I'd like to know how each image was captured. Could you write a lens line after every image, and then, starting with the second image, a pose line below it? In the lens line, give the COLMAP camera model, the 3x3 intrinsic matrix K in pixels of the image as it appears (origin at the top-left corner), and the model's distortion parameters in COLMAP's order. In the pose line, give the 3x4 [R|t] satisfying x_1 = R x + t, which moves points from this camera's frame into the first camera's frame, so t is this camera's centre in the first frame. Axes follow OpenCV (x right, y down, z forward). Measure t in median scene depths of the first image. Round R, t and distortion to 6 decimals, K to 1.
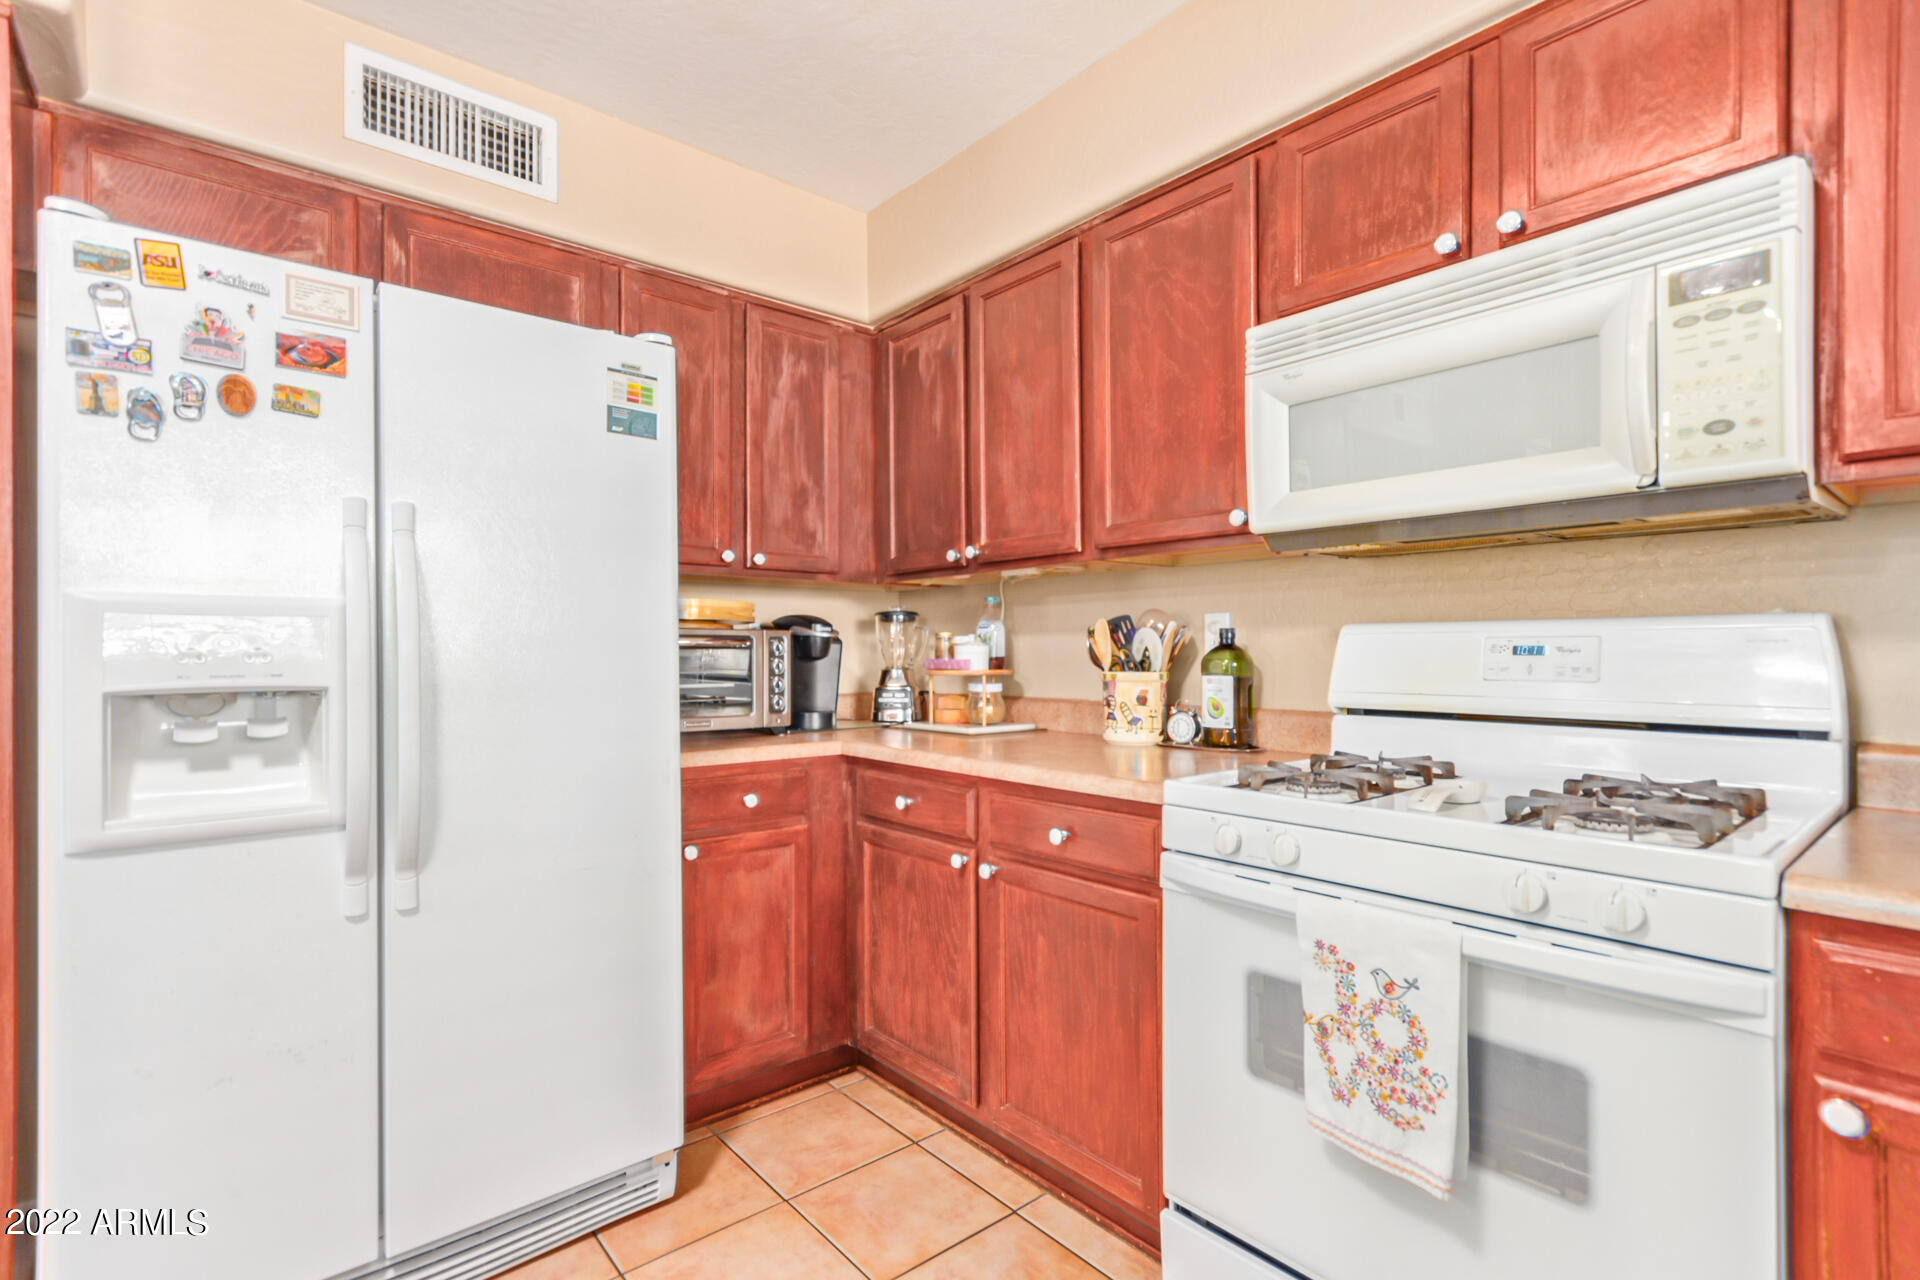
lens RADIAL K [[900.8, 0, 961.0], [0, 900.8, 644.3], [0, 0, 1]] dist [0.004589, 0.000787]
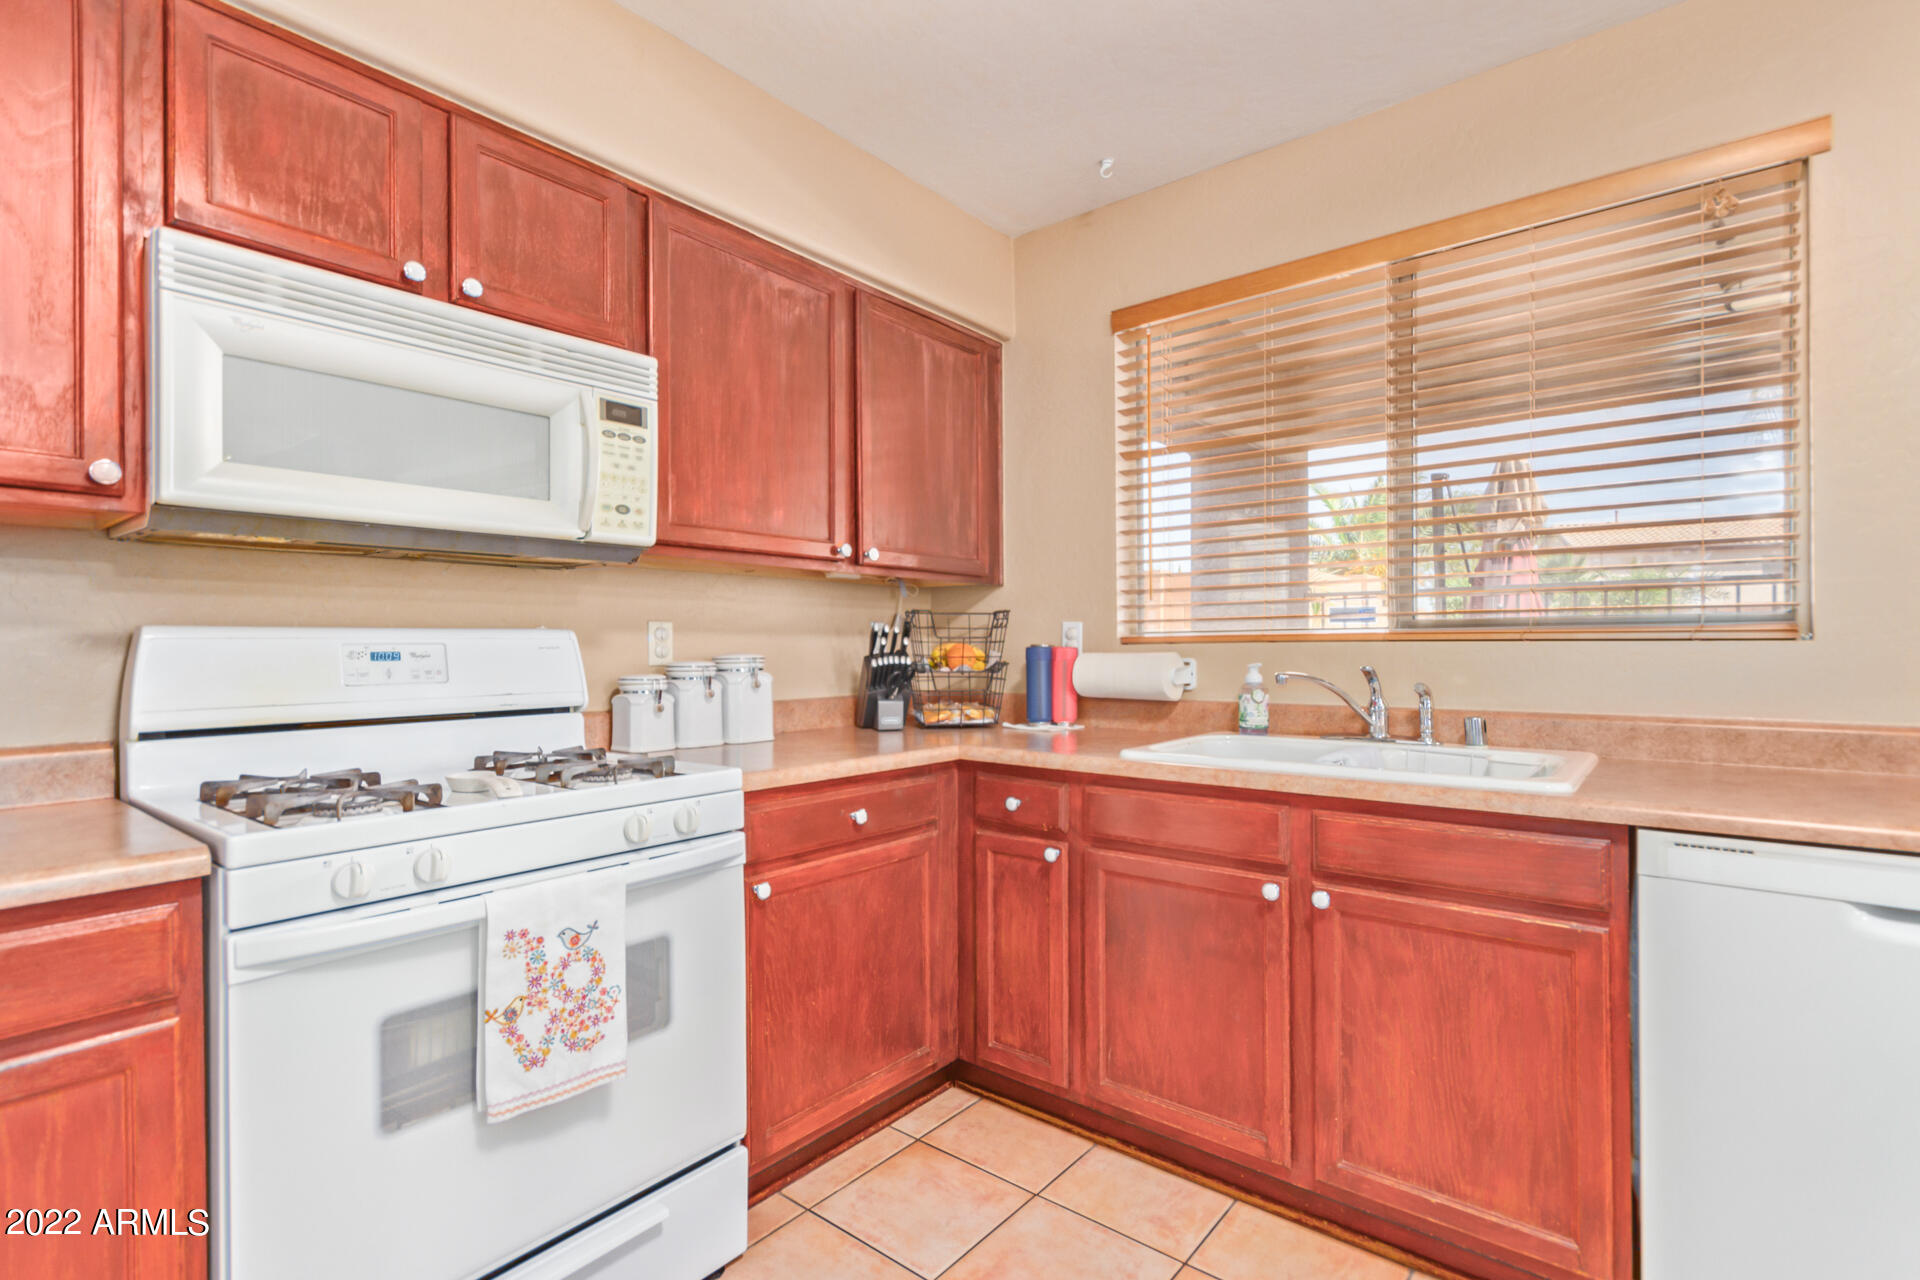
lens RADIAL K [[900.8, 0, 961.2], [0, 900.8, 645.2], [0, 0, 1]] dist [0.004589, 0.000787]
pose [[-0.178704, 0.005342, 0.983888, -0.745153], [0.001314, 0.999986, -0.005191, 0.000162], [-0.983902, 0.000365, -0.178708, 0.677320]]
